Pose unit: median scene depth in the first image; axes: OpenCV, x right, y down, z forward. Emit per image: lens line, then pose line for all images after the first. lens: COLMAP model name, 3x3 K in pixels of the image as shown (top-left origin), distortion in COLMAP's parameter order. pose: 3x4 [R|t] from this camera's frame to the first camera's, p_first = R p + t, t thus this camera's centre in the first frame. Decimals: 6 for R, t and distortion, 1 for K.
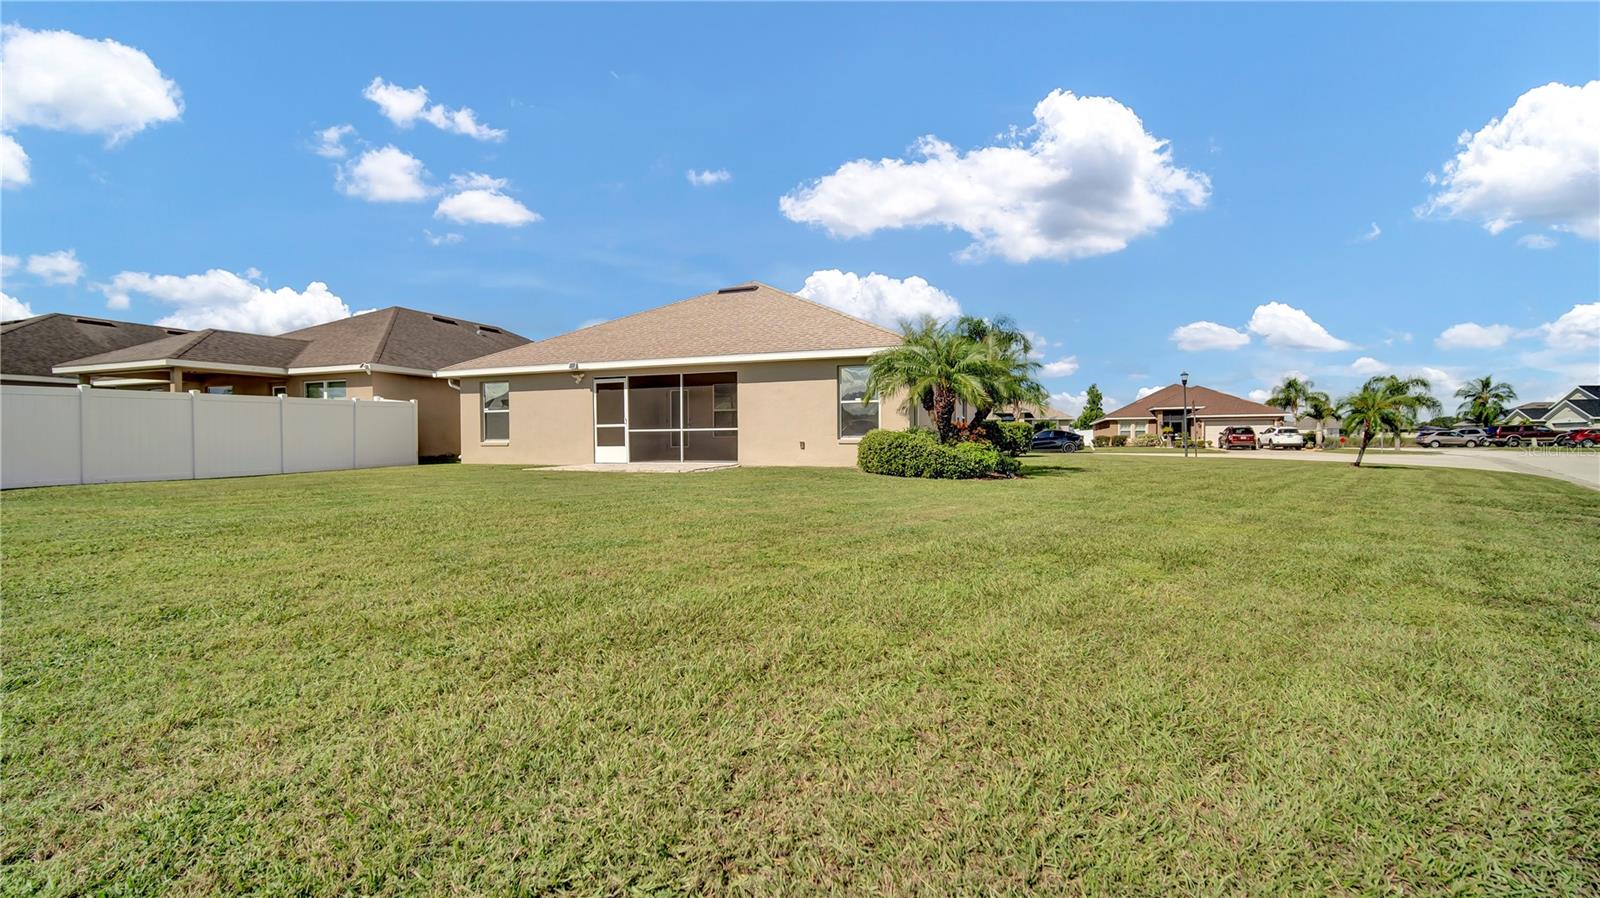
lens RADIAL K [[712.0, 0, 802.5], [0, 712.0, 440.7], [0, 0, 1]] dist [-0.001503, -0.000564]
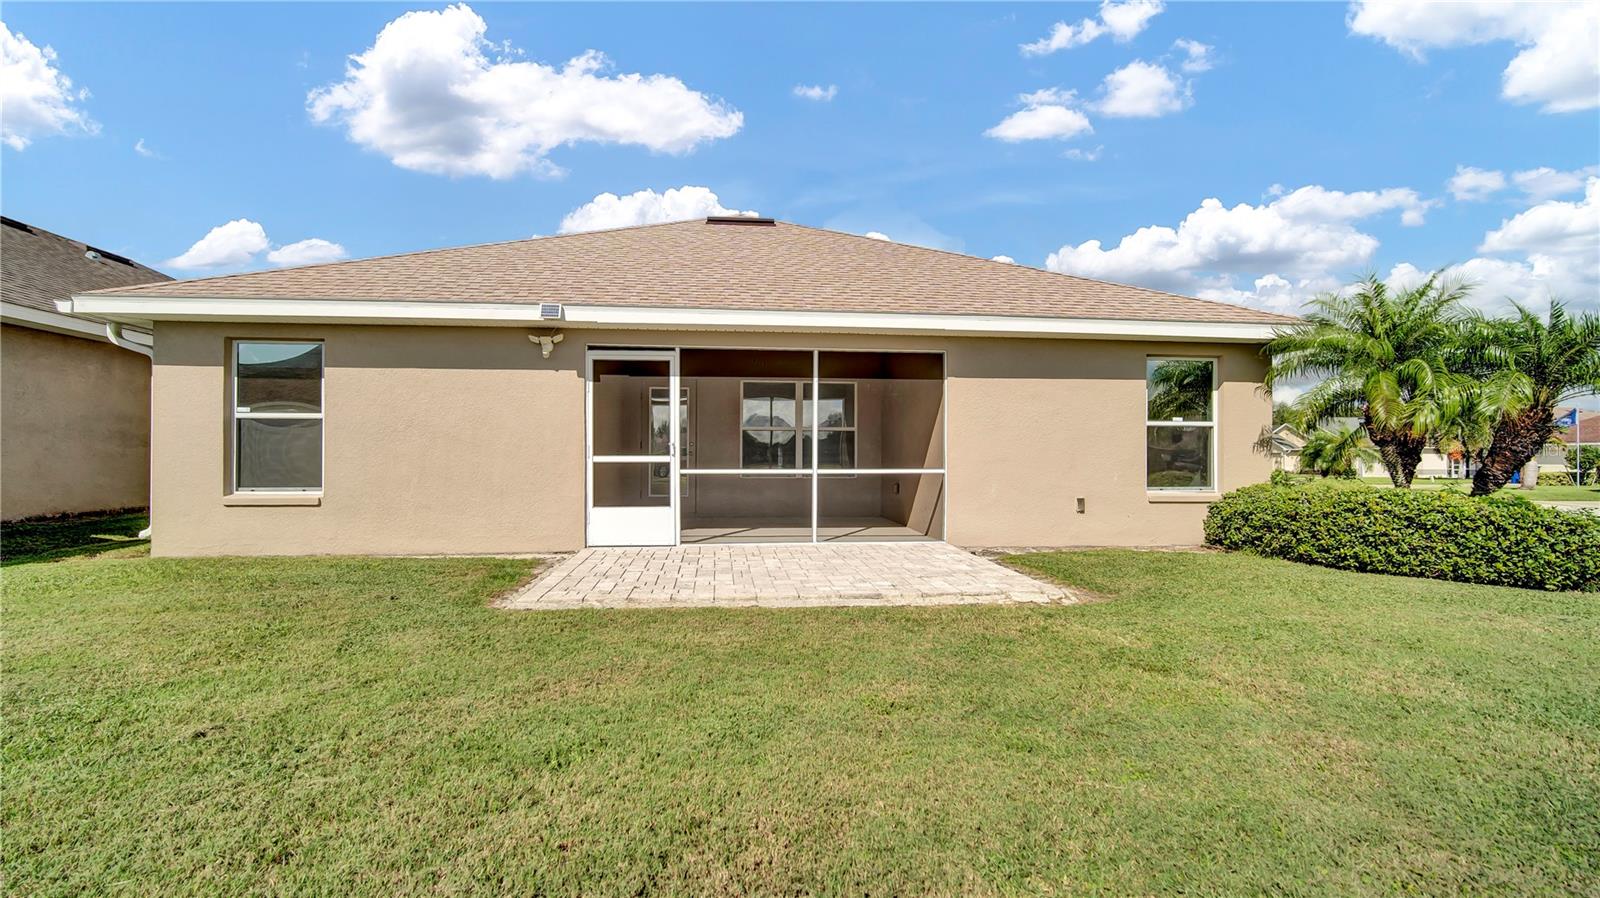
lens RADIAL K [[712.0, 0, 796.8], [0, 712.0, 441.7], [0, 0, 1]] dist [-0.001503, -0.000564]
pose [[0.902901, 0.017579, 0.429489, -0.366480], [-0.009849, 0.999747, -0.020215, -0.024043], [-0.429736, 0.014022, 0.902846, 0.570416]]
